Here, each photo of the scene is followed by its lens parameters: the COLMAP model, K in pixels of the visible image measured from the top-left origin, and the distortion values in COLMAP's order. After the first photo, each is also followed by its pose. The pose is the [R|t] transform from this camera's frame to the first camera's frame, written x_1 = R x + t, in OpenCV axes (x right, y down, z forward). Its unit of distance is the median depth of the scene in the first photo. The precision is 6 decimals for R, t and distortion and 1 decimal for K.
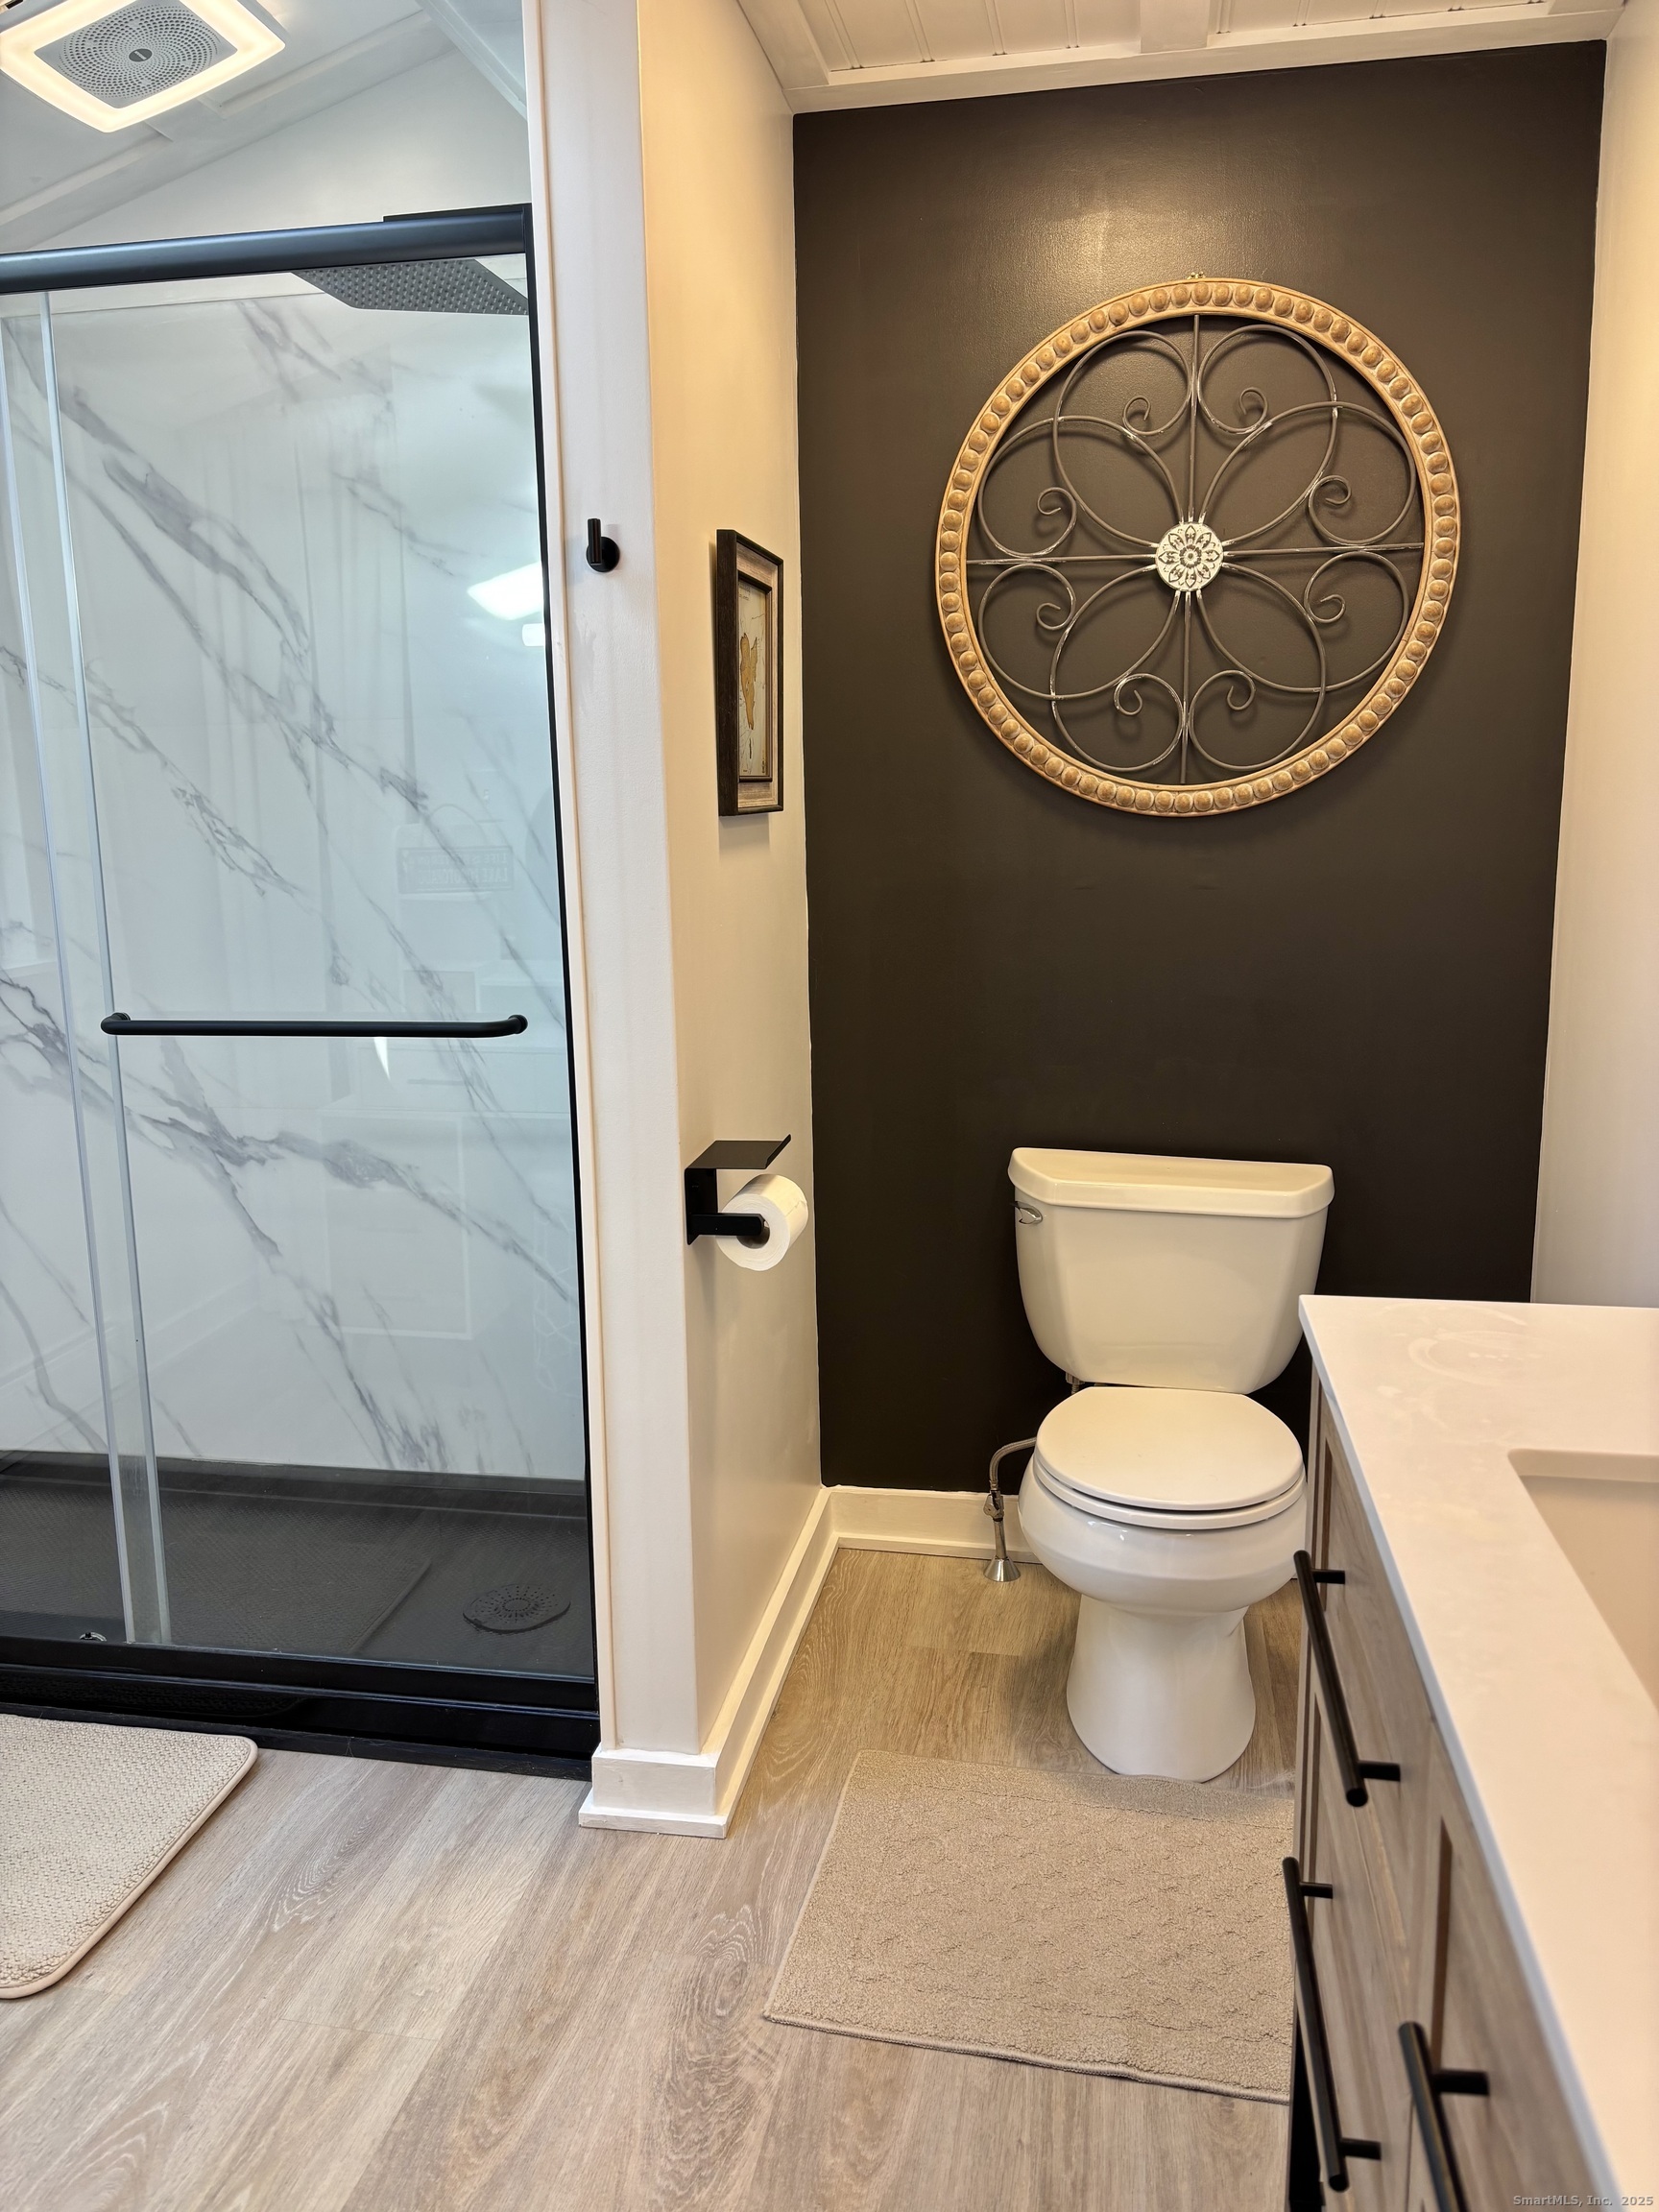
lens RADIAL K [[1674.0, 0, 832.4], [0, 1674.0, 1109.4], [0, 0, 1]] dist [0.043148, -0.056675]
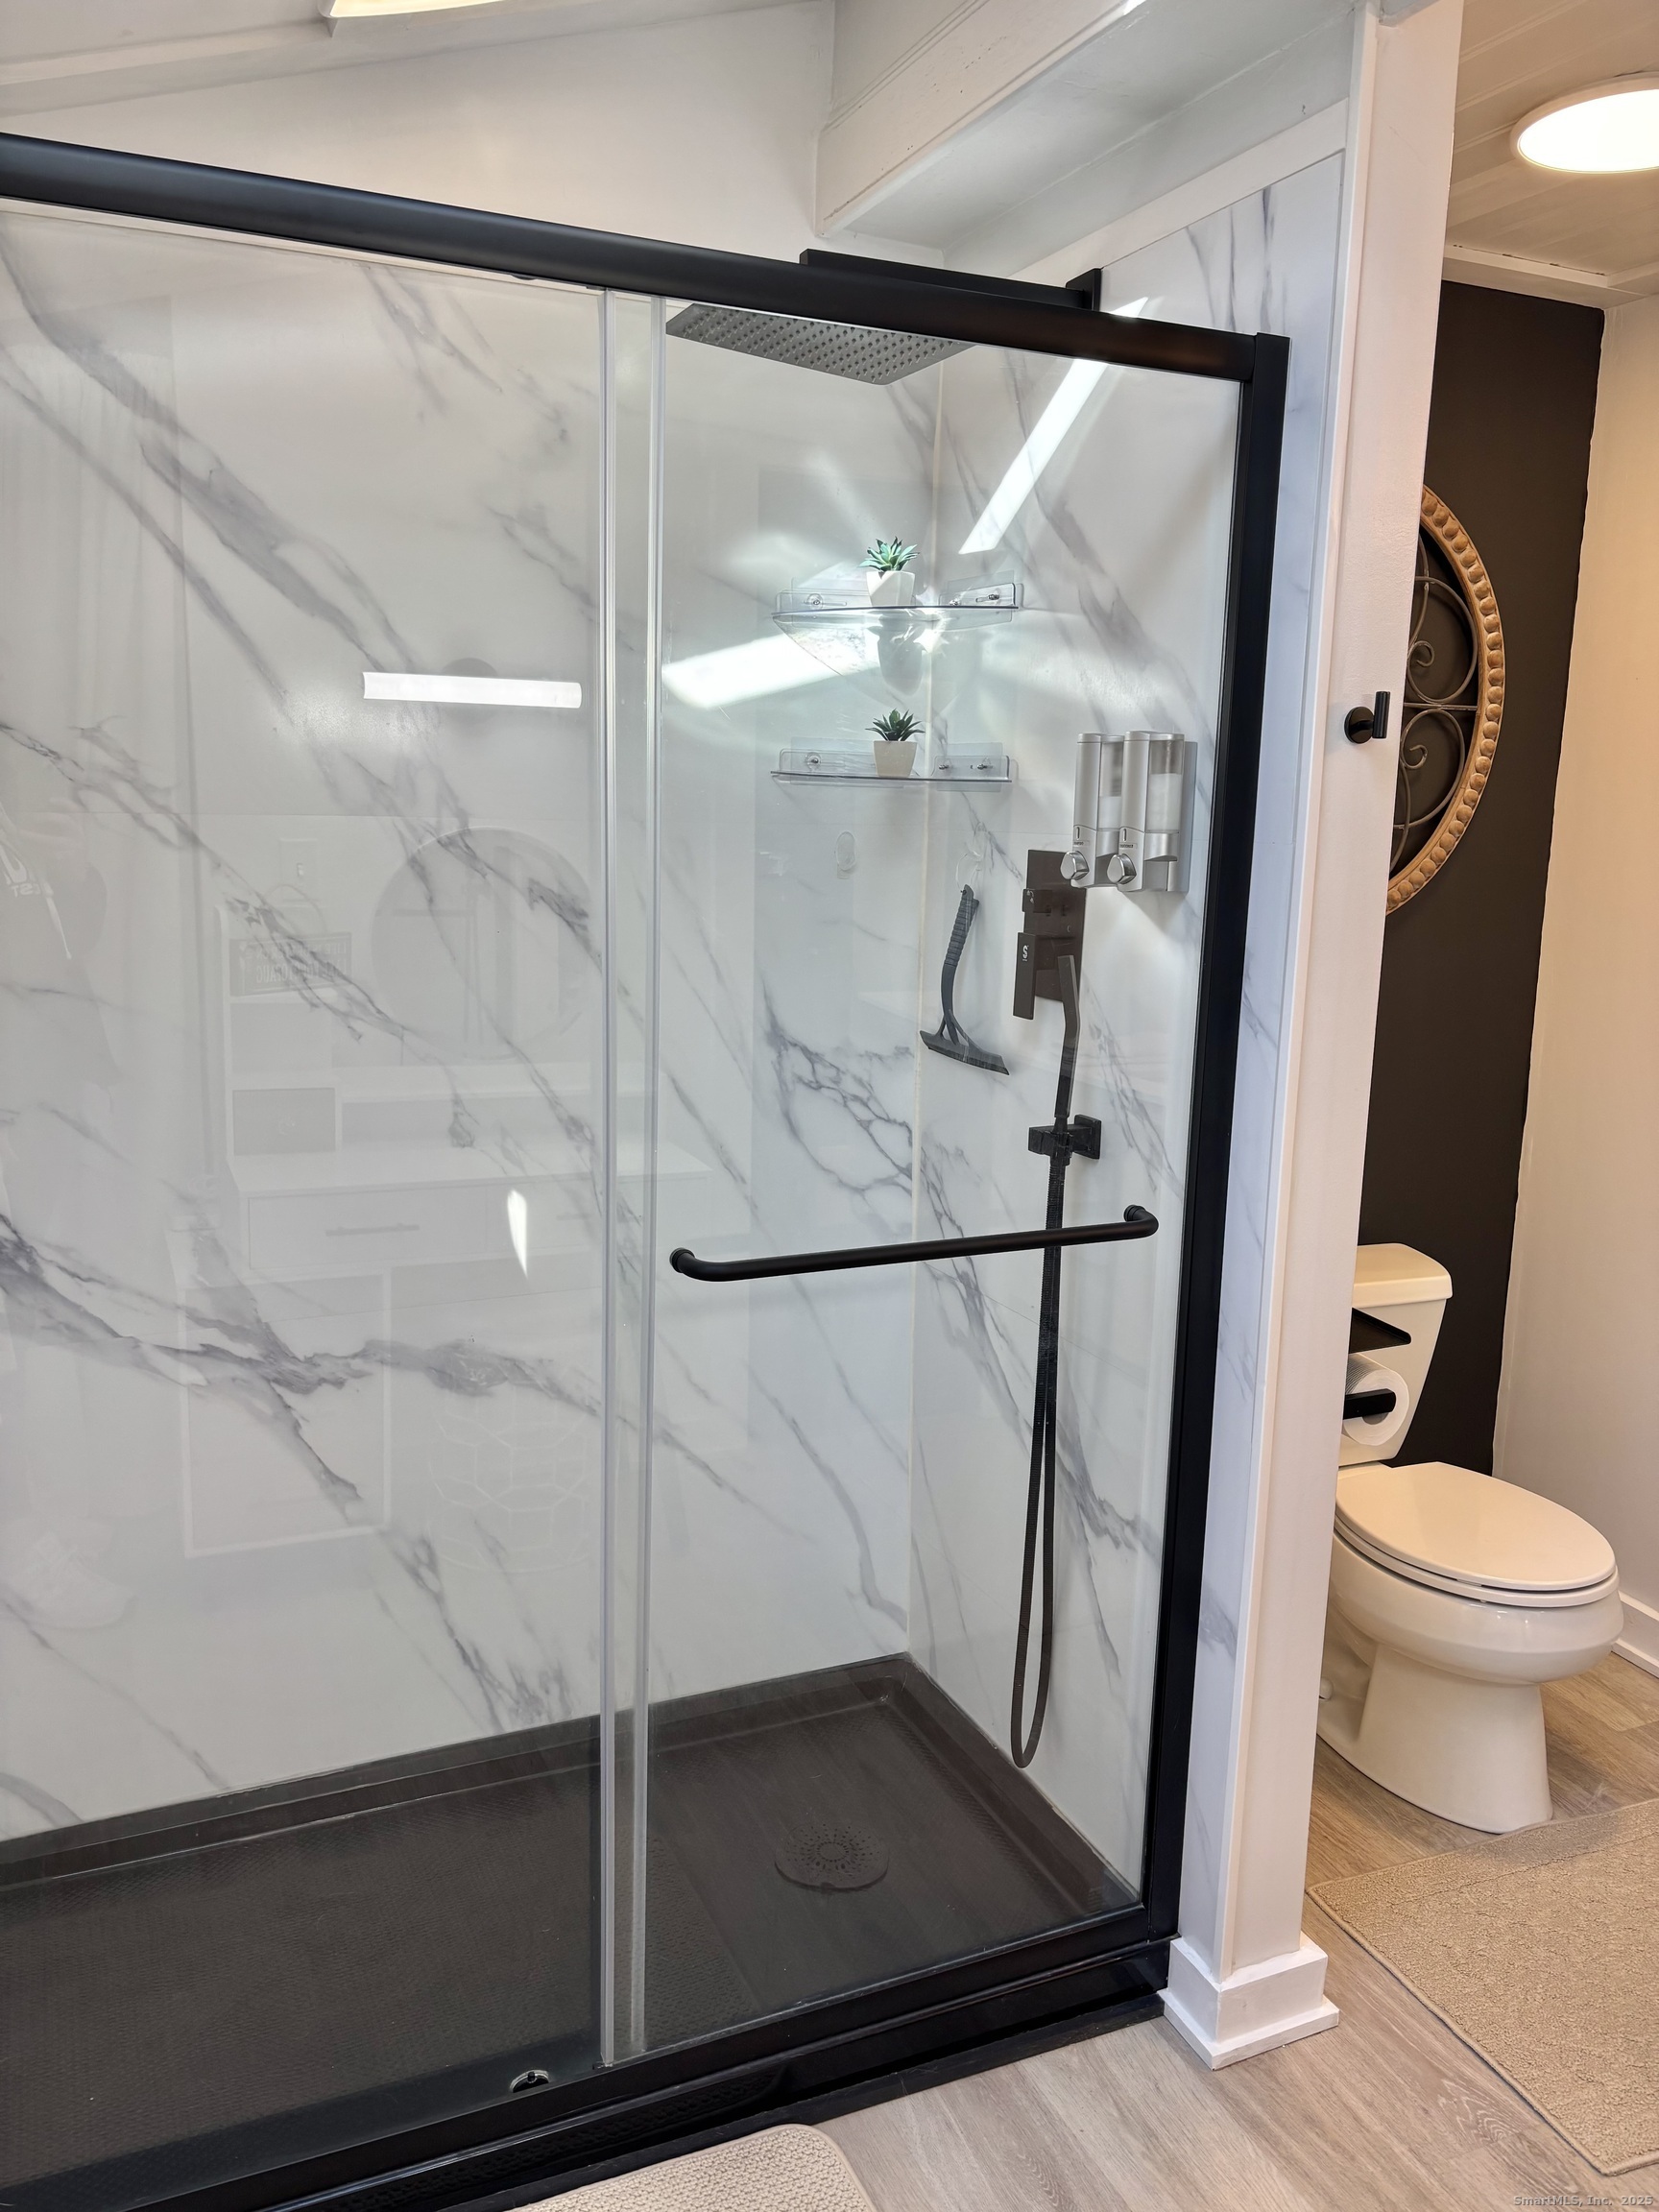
lens RADIAL K [[1674.0, 0, 844.9], [0, 1674.0, 1097.9], [0, 0, 1]] dist [0.043148, -0.056675]
pose [[0.824969, -0.067142, 0.561175, -0.587391], [0.061410, 0.997689, 0.029091, -0.109608], [-0.561831, 0.010463, 0.827186, 0.245986]]
